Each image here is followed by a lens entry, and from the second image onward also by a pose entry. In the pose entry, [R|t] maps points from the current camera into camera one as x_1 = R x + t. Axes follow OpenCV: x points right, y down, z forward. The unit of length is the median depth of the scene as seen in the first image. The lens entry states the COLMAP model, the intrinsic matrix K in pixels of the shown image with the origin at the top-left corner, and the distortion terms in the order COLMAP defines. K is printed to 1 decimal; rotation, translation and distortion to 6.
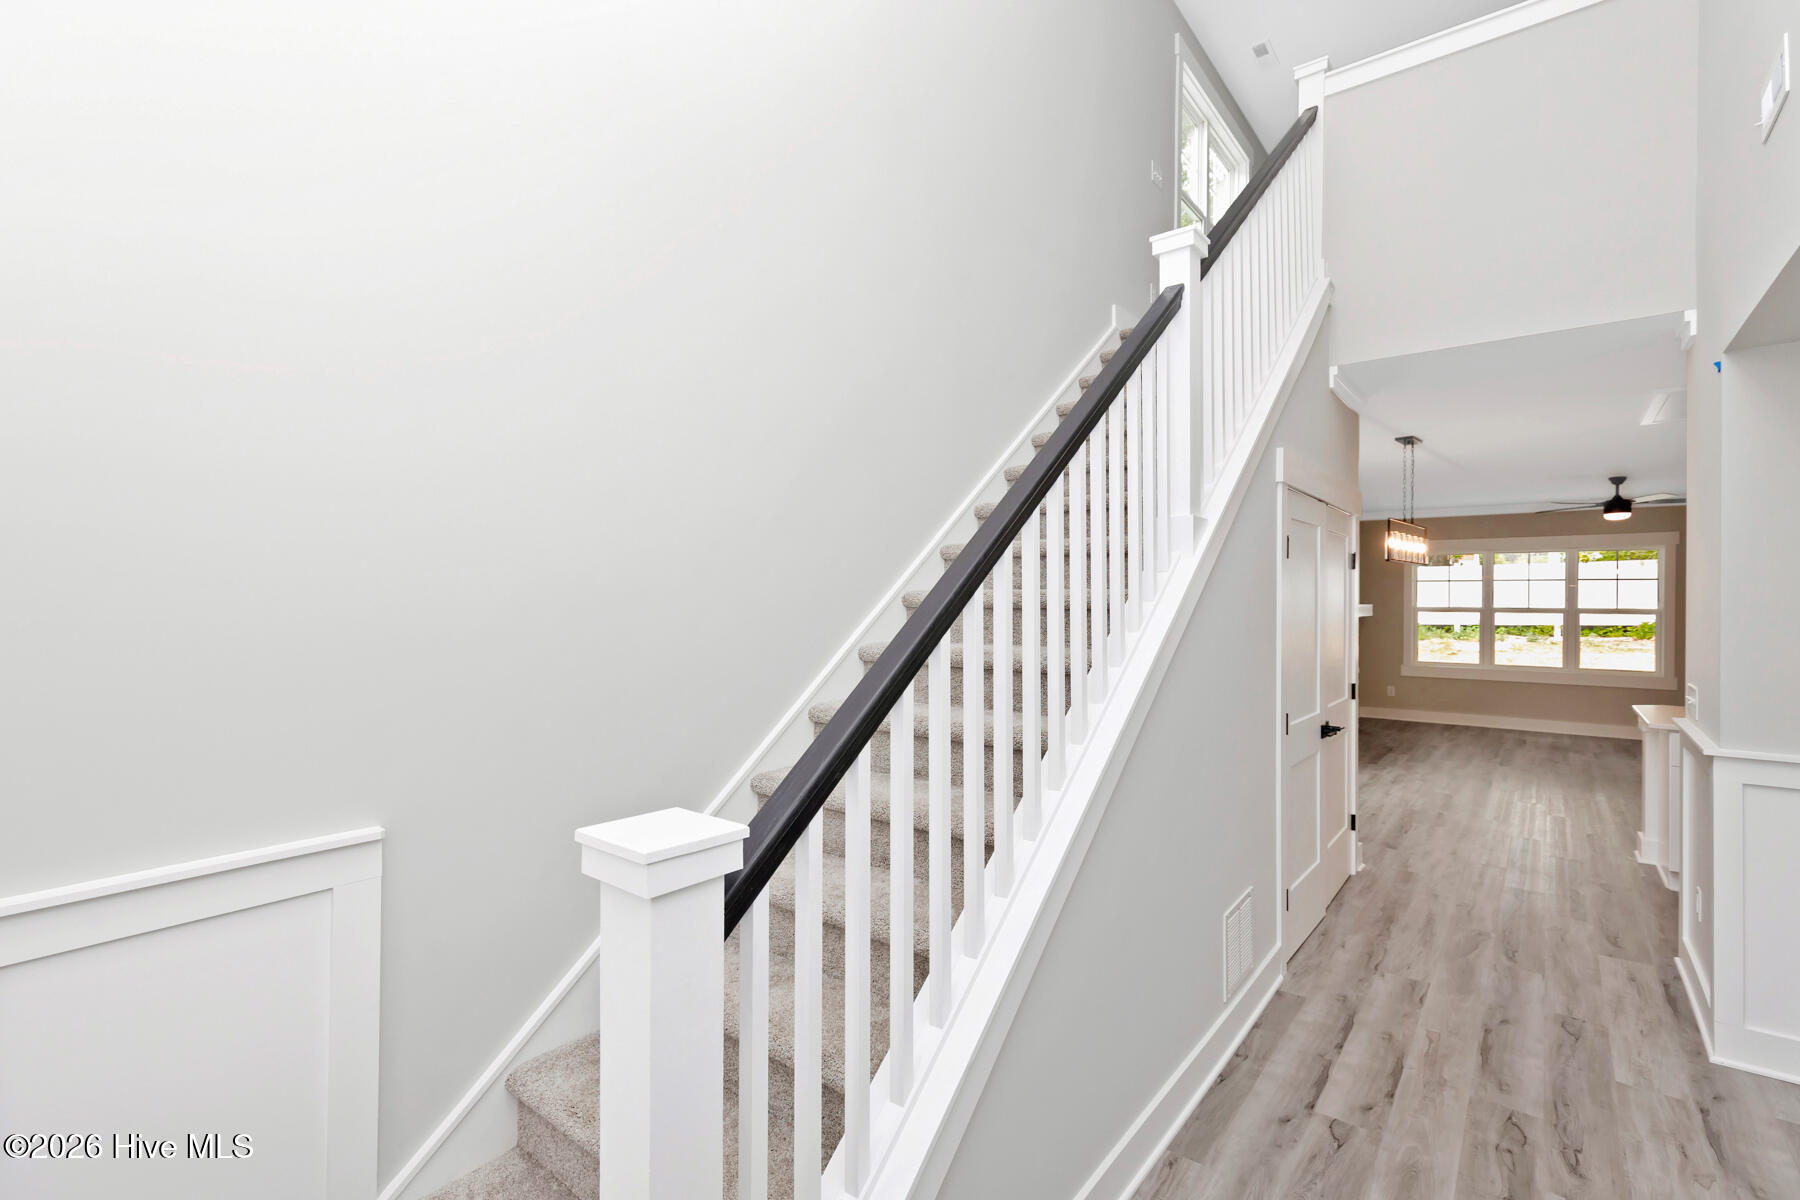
lens RADIAL K [[805.6, 0, 902.4], [0, 805.6, 593.6], [0, 0, 1]] dist [0.005650, -0.000164]
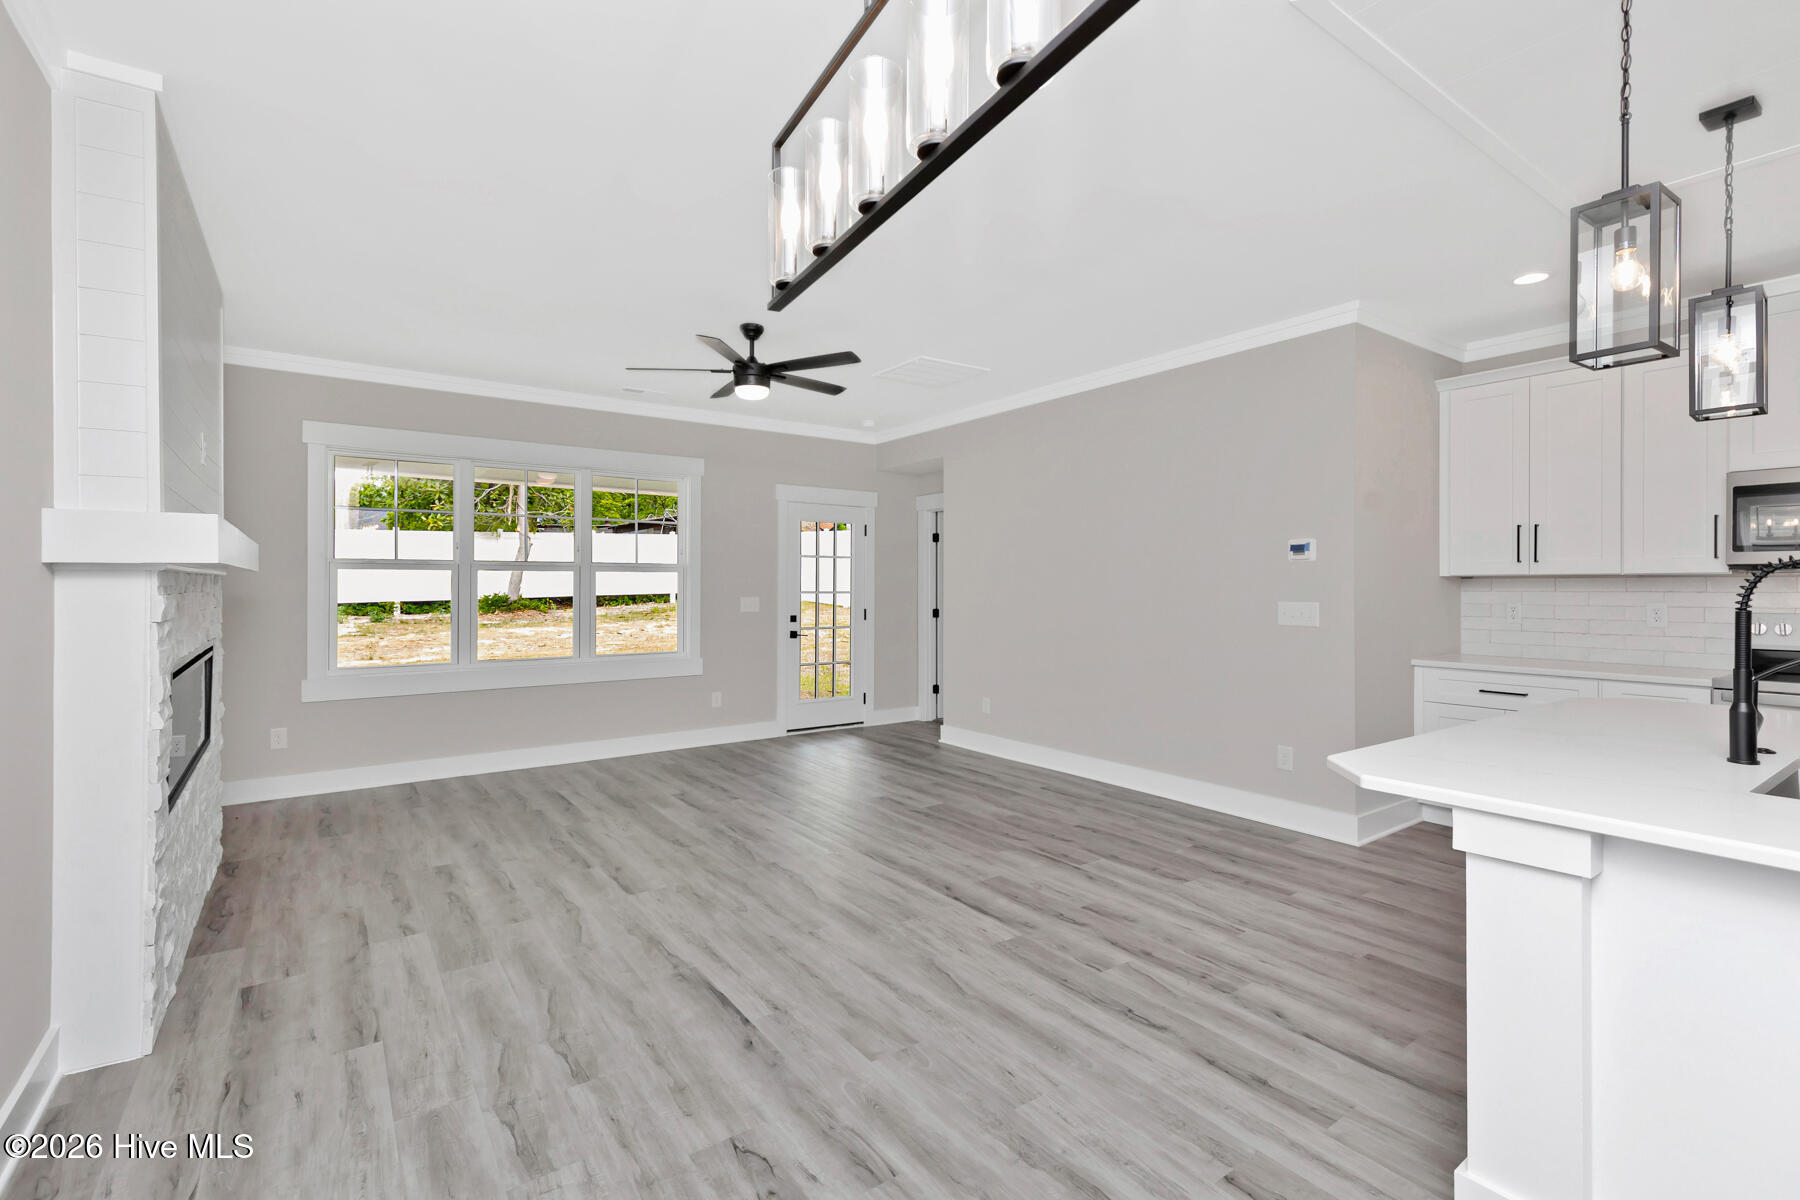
lens RADIAL K [[811.1, 0, 906.1], [0, 811.1, 584.3], [0, 0, 1]] dist [0.004545, 0.000225]
pose [[0.270655, -0.005682, 0.962660, 0.283554], [-0.003730, 0.999969, 0.006951, 0.030793], [-0.962669, -0.005472, 0.270625, 0.592893]]
